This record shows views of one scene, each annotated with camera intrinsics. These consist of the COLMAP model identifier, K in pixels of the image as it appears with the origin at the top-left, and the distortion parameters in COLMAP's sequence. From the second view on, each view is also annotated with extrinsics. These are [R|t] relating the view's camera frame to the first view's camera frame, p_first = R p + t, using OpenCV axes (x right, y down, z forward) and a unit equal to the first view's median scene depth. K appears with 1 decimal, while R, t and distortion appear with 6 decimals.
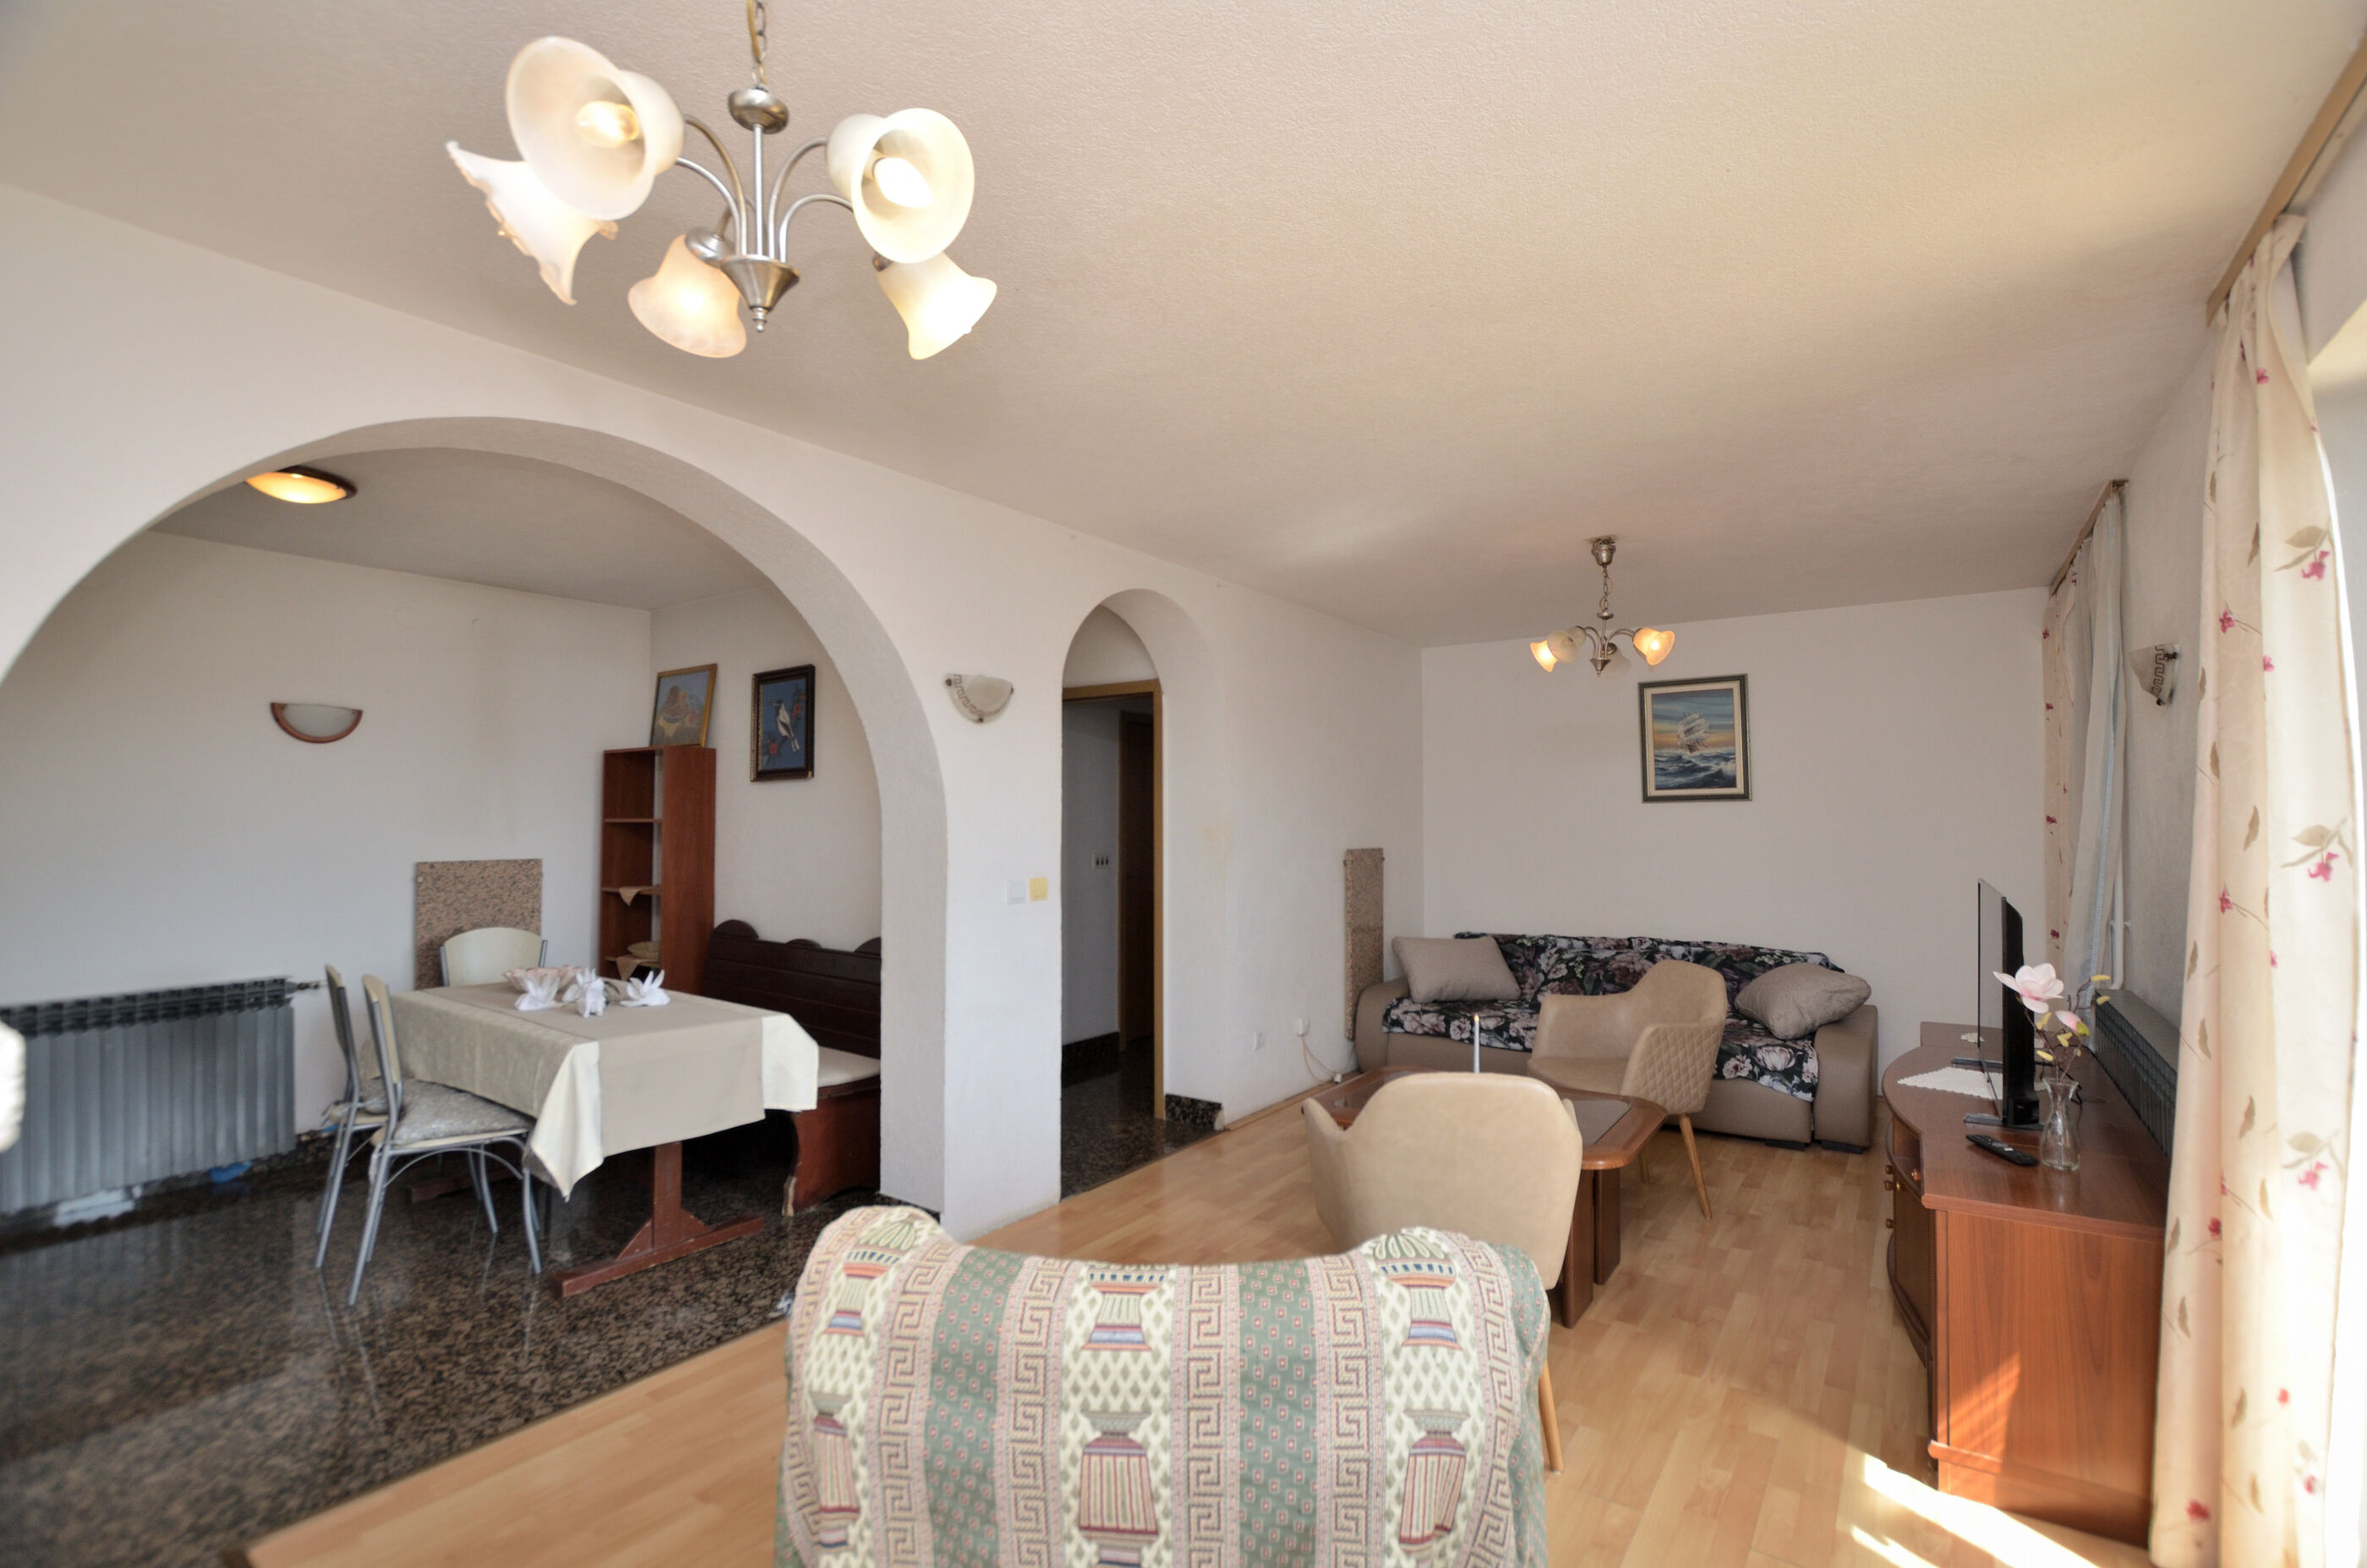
lens RADIAL K [[1047.5, 0, 1206.1], [0, 1047.5, 778.4], [0, 0, 1]] dist [-0.024964, 0.000967]
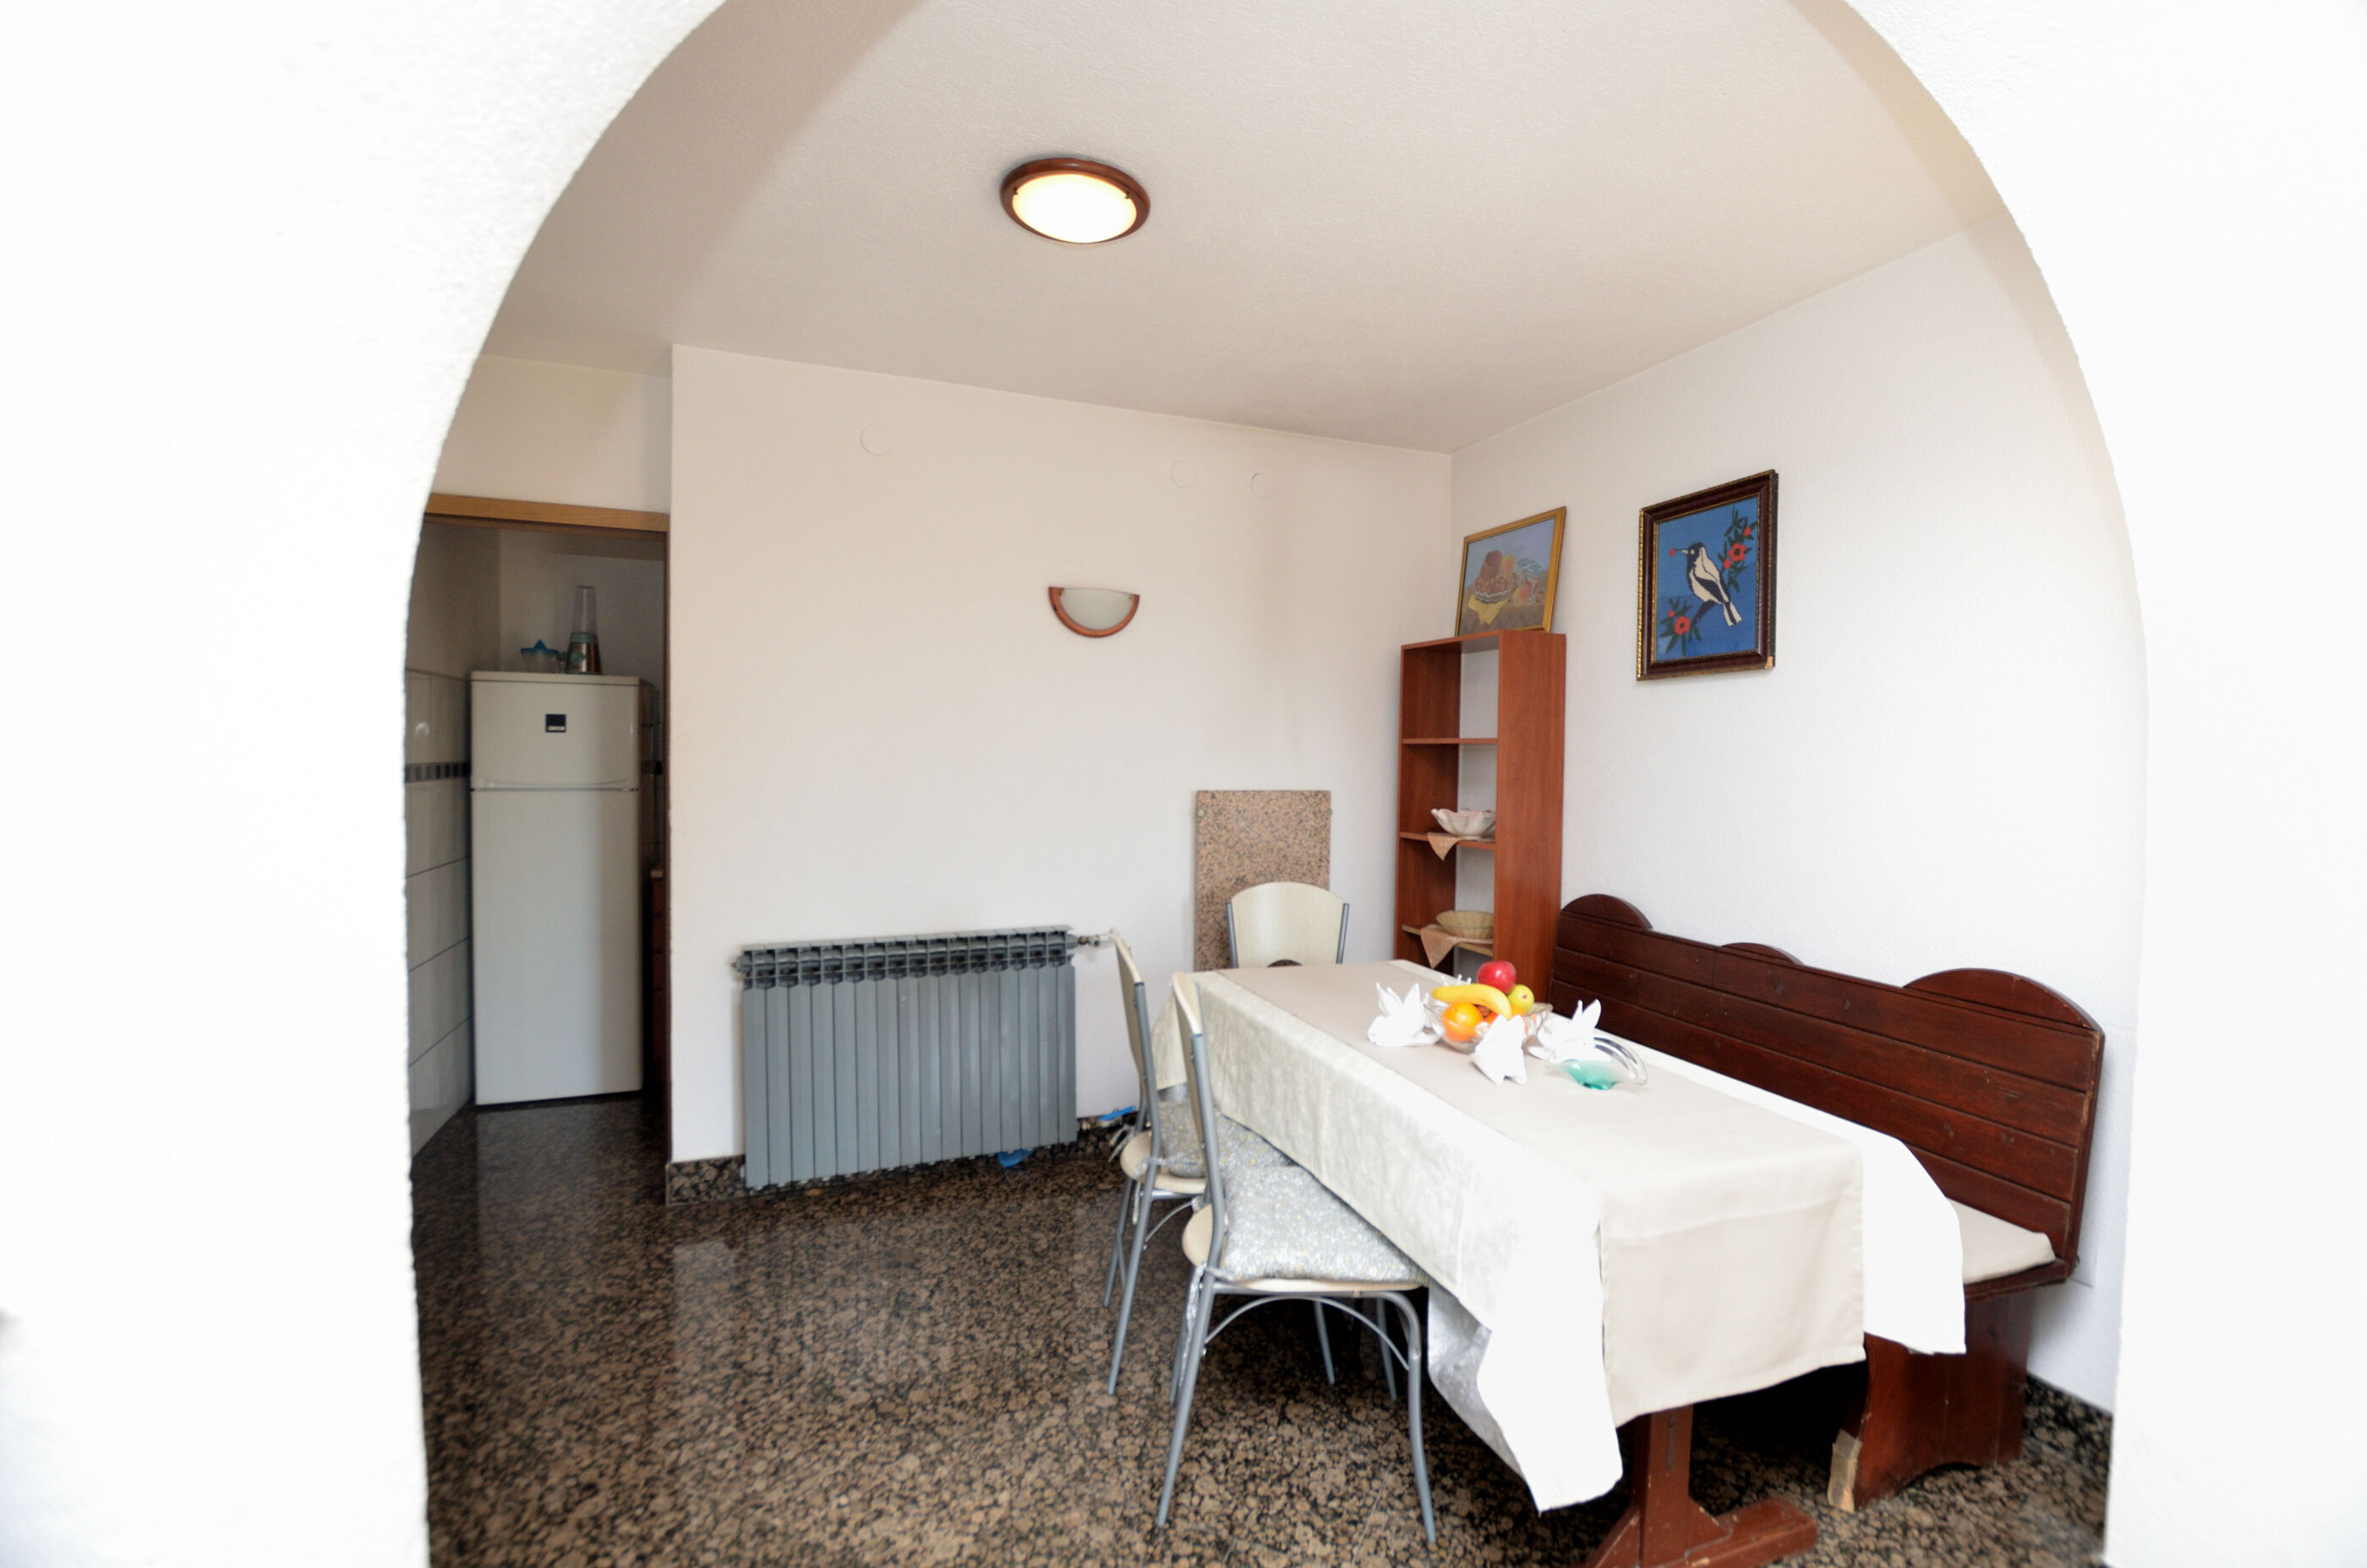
lens RADIAL K [[1047.5, 0, 1206.1], [0, 1047.5, 778.4], [0, 0, 1]] dist [-0.024964, 0.000967]
pose [[0.832267, 0.028775, -0.553628, -0.315831], [0.003983, 0.998316, 0.057874, 0.025925], [0.554361, -0.050372, 0.830750, 0.342409]]
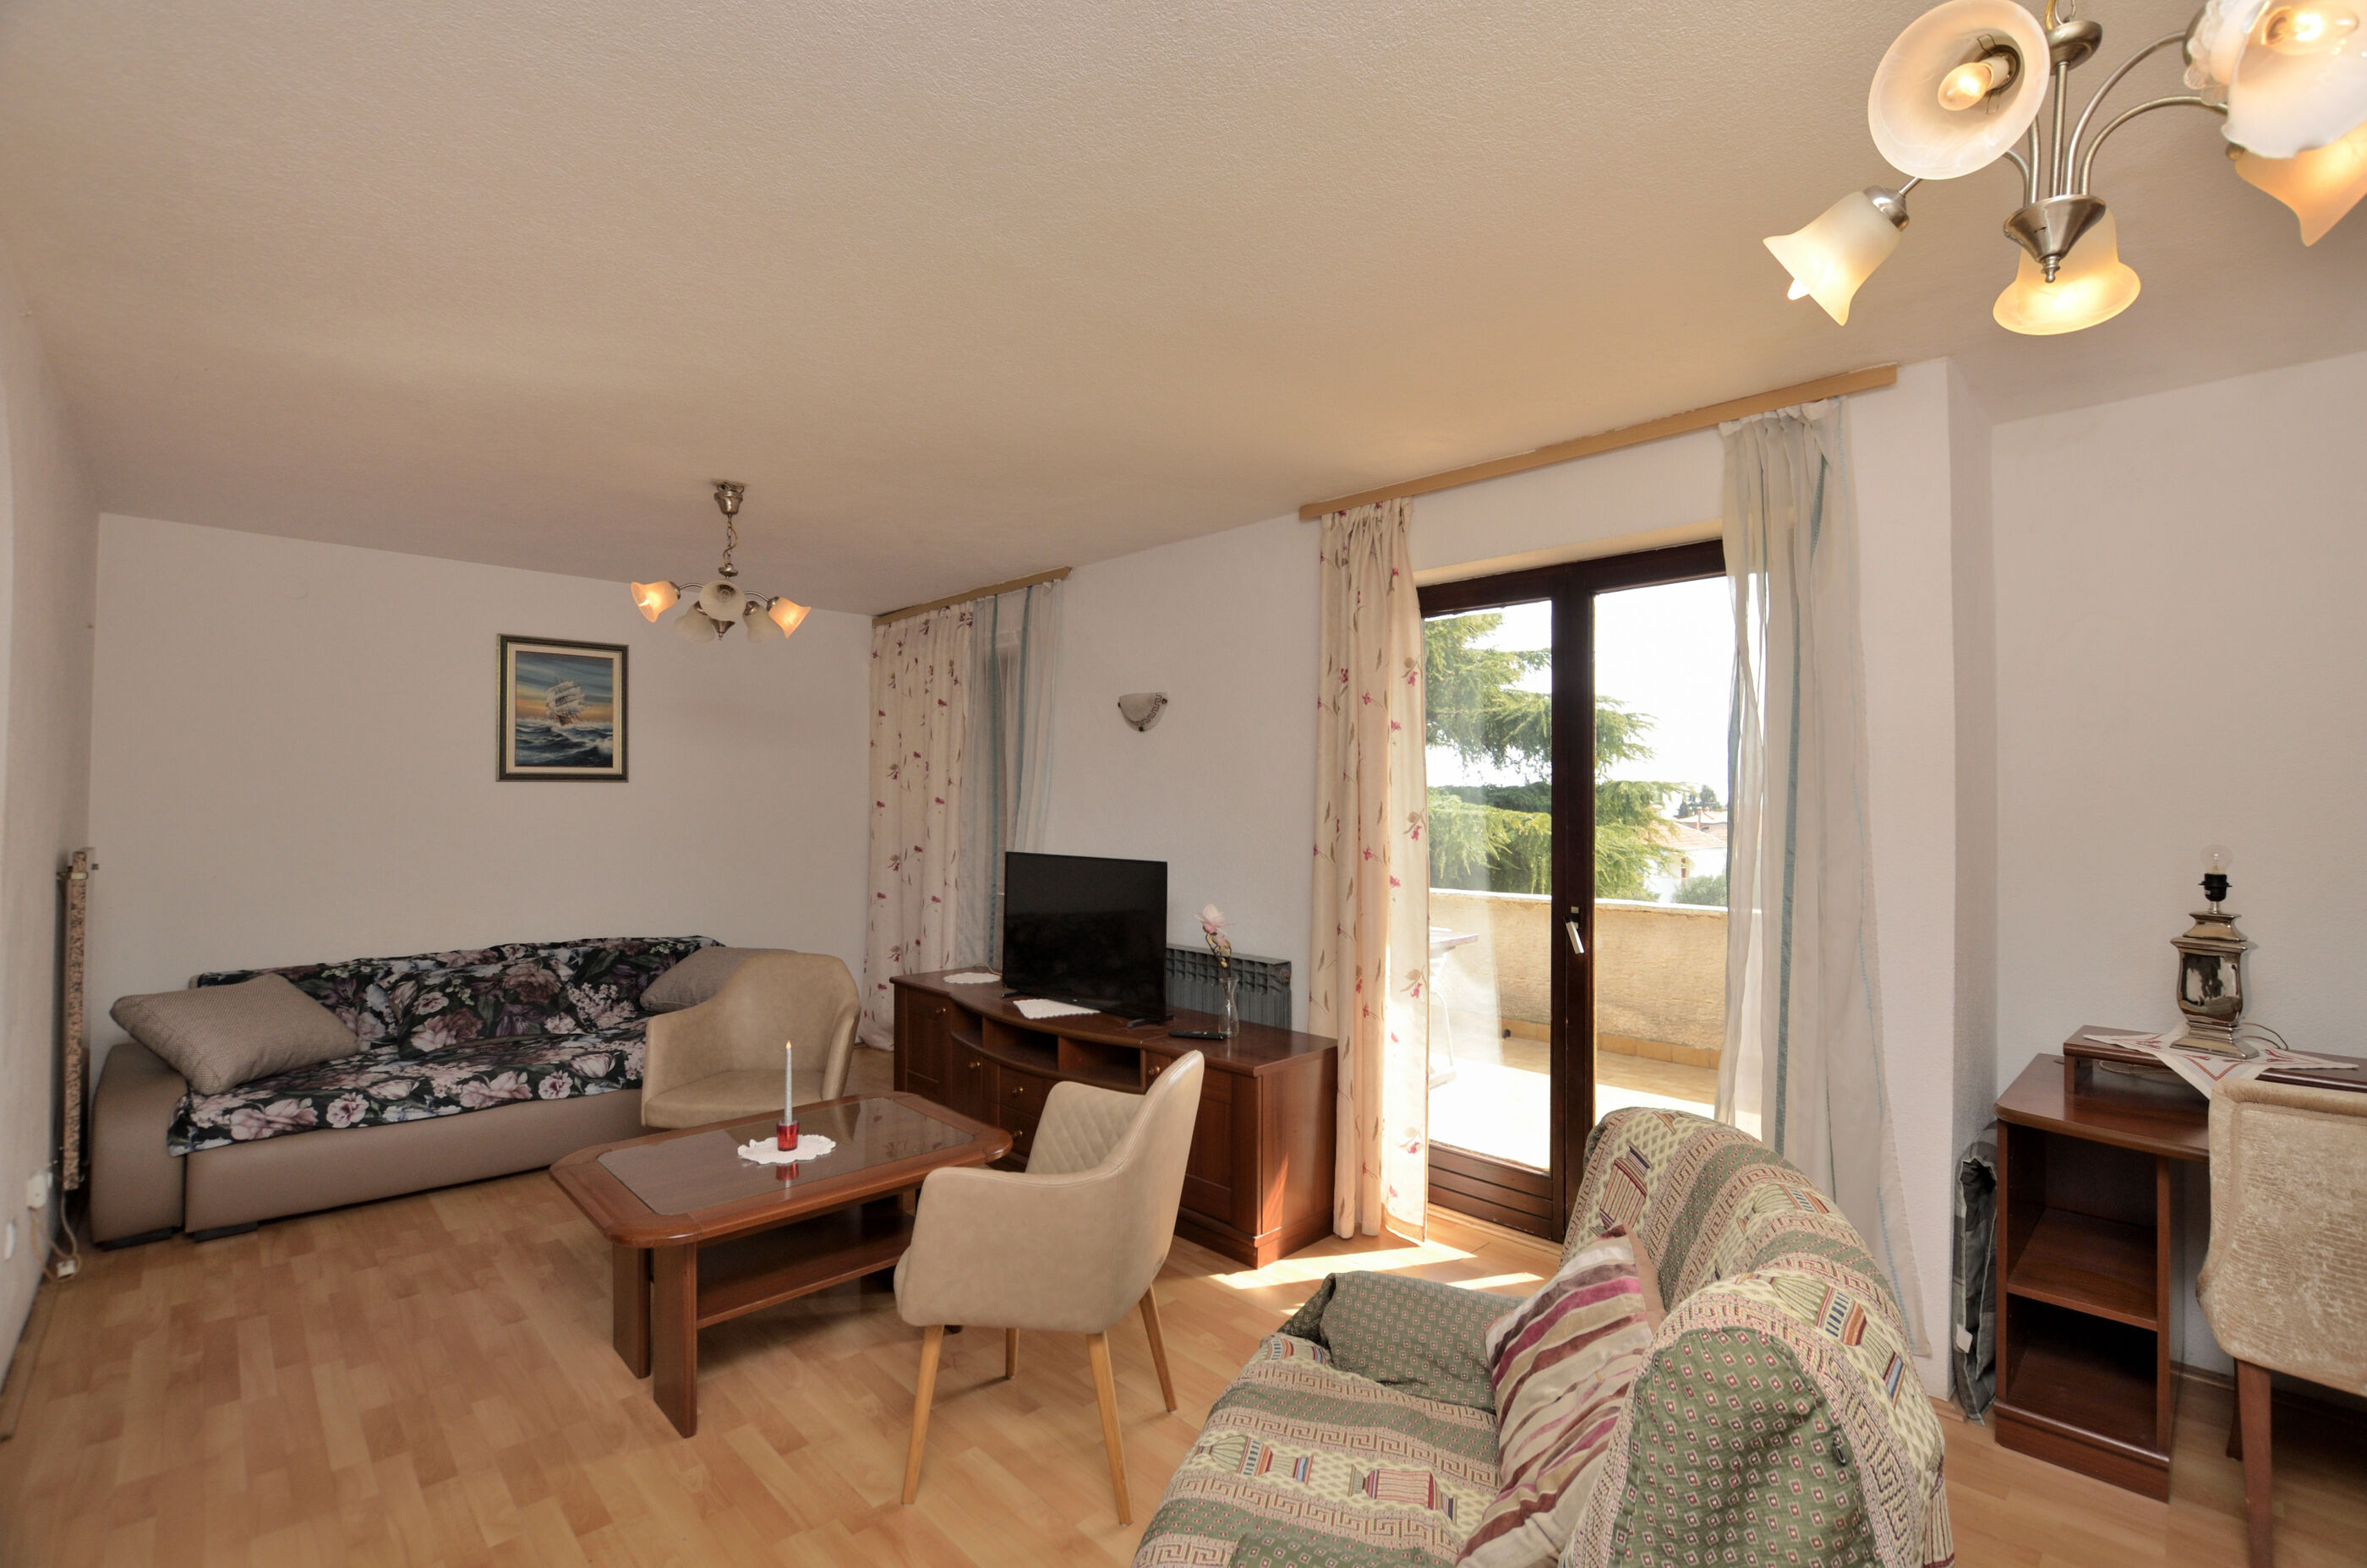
lens RADIAL K [[1047.8, 0, 1195.2], [0, 1047.8, 782.6], [0, 0, 1]] dist [-0.026740, 0.000391]
pose [[0.177713, 0.020471, 0.983869, -0.354017], [-0.045161, 0.998900, -0.012626, 0.012545], [-0.983046, -0.042188, 0.178442, 0.389986]]
